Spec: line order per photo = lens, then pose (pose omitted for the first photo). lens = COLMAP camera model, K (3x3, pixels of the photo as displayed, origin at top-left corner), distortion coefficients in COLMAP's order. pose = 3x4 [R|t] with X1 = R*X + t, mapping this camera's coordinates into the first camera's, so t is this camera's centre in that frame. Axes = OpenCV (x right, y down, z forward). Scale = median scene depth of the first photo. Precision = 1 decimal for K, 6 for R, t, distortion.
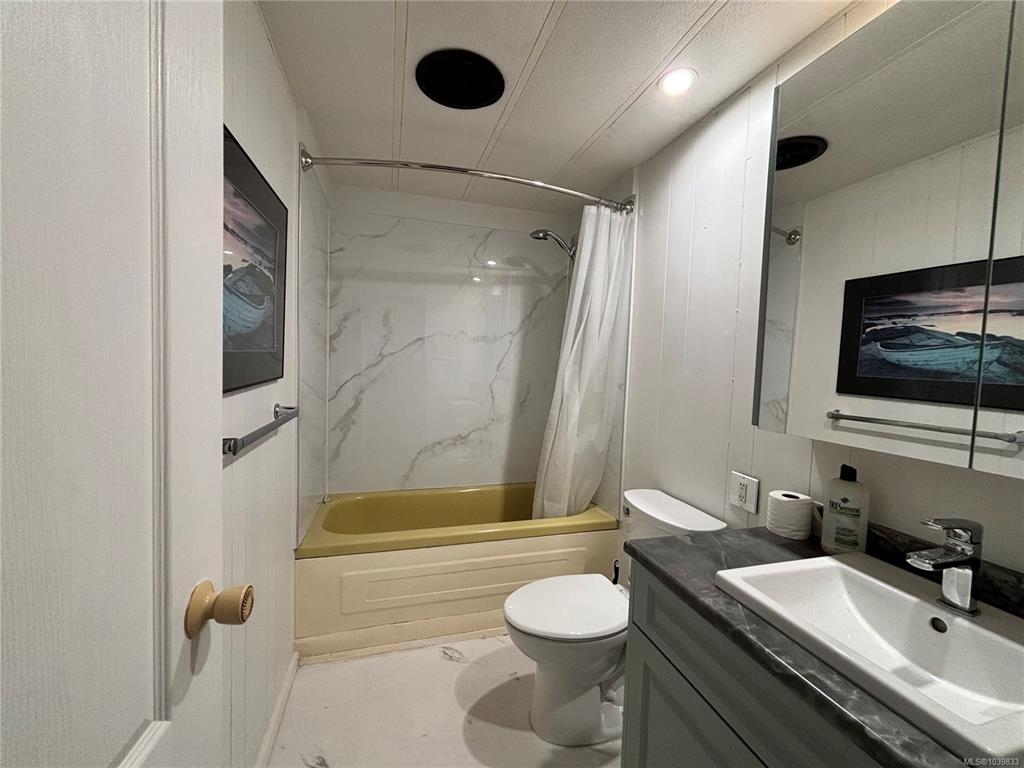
lens RADIAL K [[417.5, 0, 513.3], [0, 417.5, 381.7], [0, 0, 1]] dist [0.001075, 0.001127]
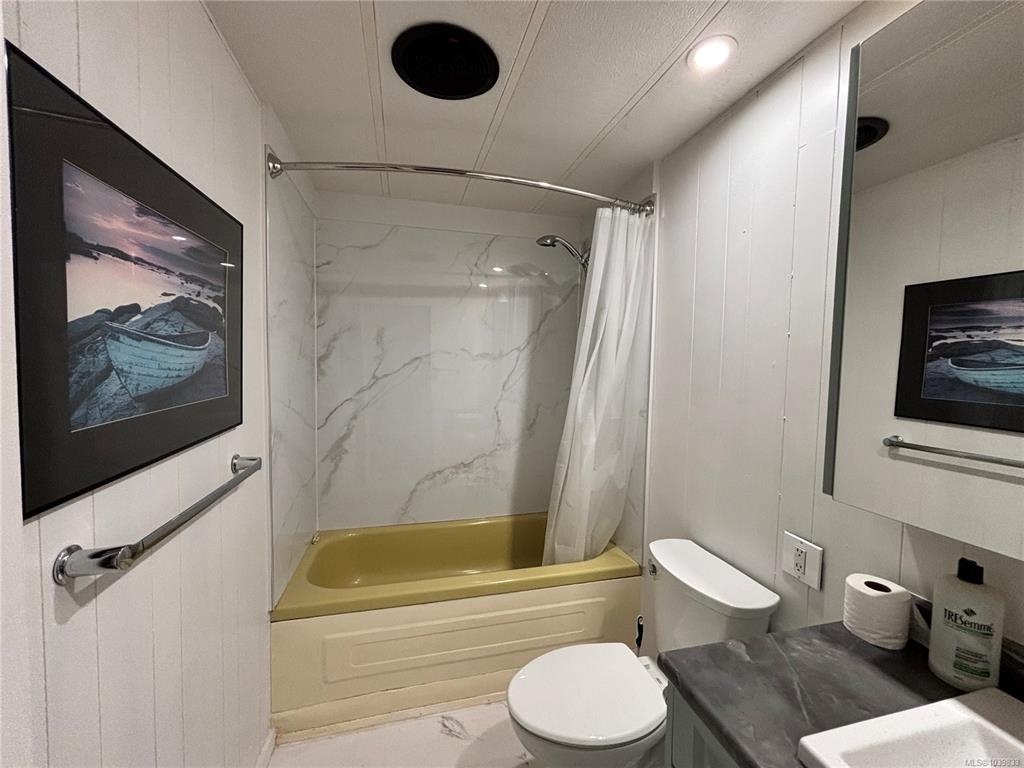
lens RADIAL K [[417.5, 0, 511.2], [0, 417.5, 382.7], [0, 0, 1]] dist [0.001075, 0.001127]
pose [[0.999238, -0.013297, -0.036687, 0.018517], [0.013357, 0.999910, 0.001391, -0.064101], [0.036665, -0.001880, 0.999326, 0.129500]]
